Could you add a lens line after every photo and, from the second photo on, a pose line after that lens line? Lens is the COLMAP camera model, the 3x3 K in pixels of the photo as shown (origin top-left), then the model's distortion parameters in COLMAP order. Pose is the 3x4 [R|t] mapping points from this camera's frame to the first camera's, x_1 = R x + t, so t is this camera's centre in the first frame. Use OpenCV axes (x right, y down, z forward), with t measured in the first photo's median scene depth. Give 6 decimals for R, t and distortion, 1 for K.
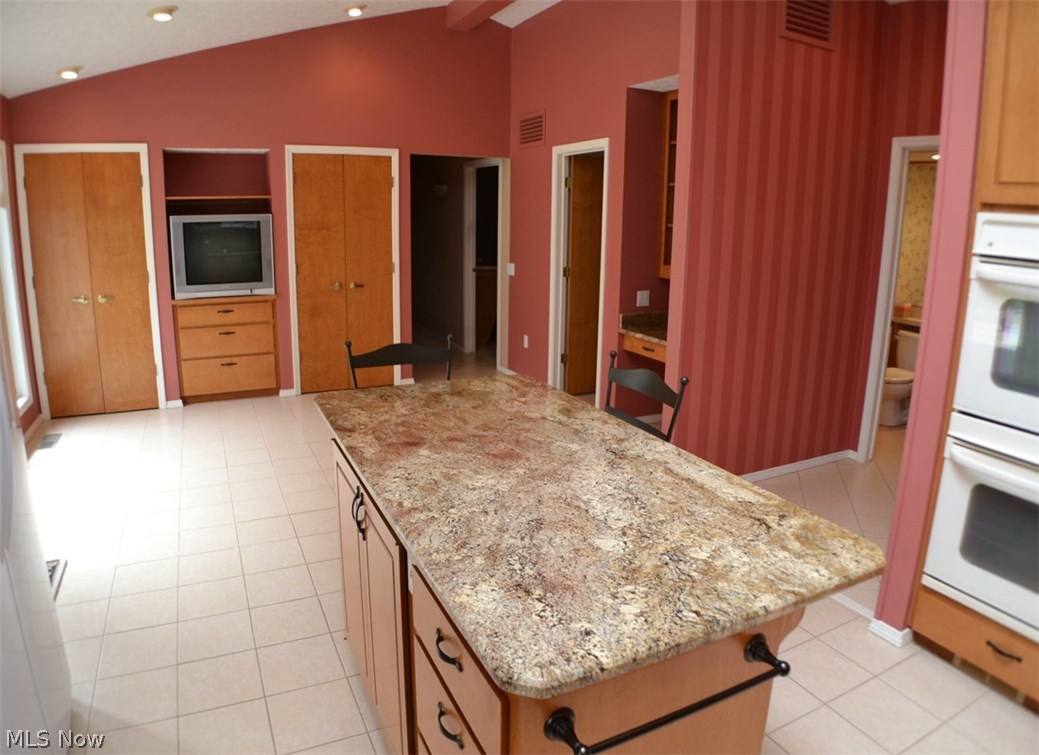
lens RADIAL K [[660.7, 0, 519.5], [0, 660.7, 377.5], [0, 0, 1]] dist [-0.168330, 0.044154]
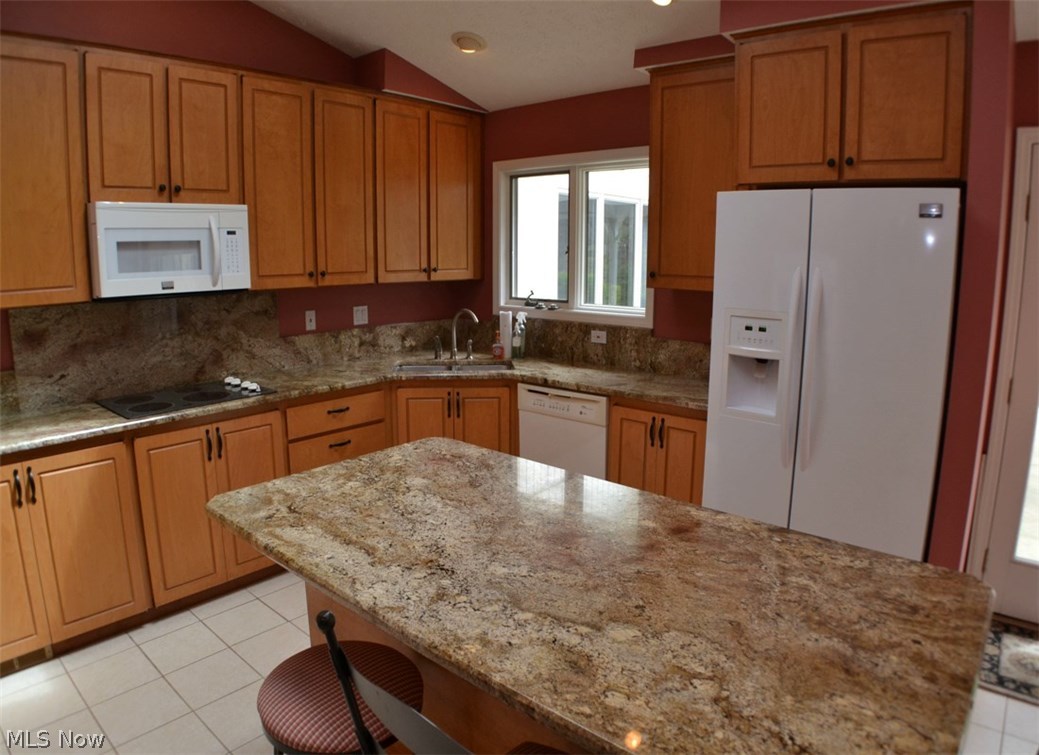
lens RADIAL K [[660.7, 0, 519.5], [0, 660.7, 377.5], [0, 0, 1]] dist [-0.168330, 0.044154]
pose [[-0.920445, 0.053347, -0.387214, 0.127806], [-0.113913, 0.911029, 0.396295, -0.145800], [0.373905, 0.408876, -0.832476, 0.590122]]
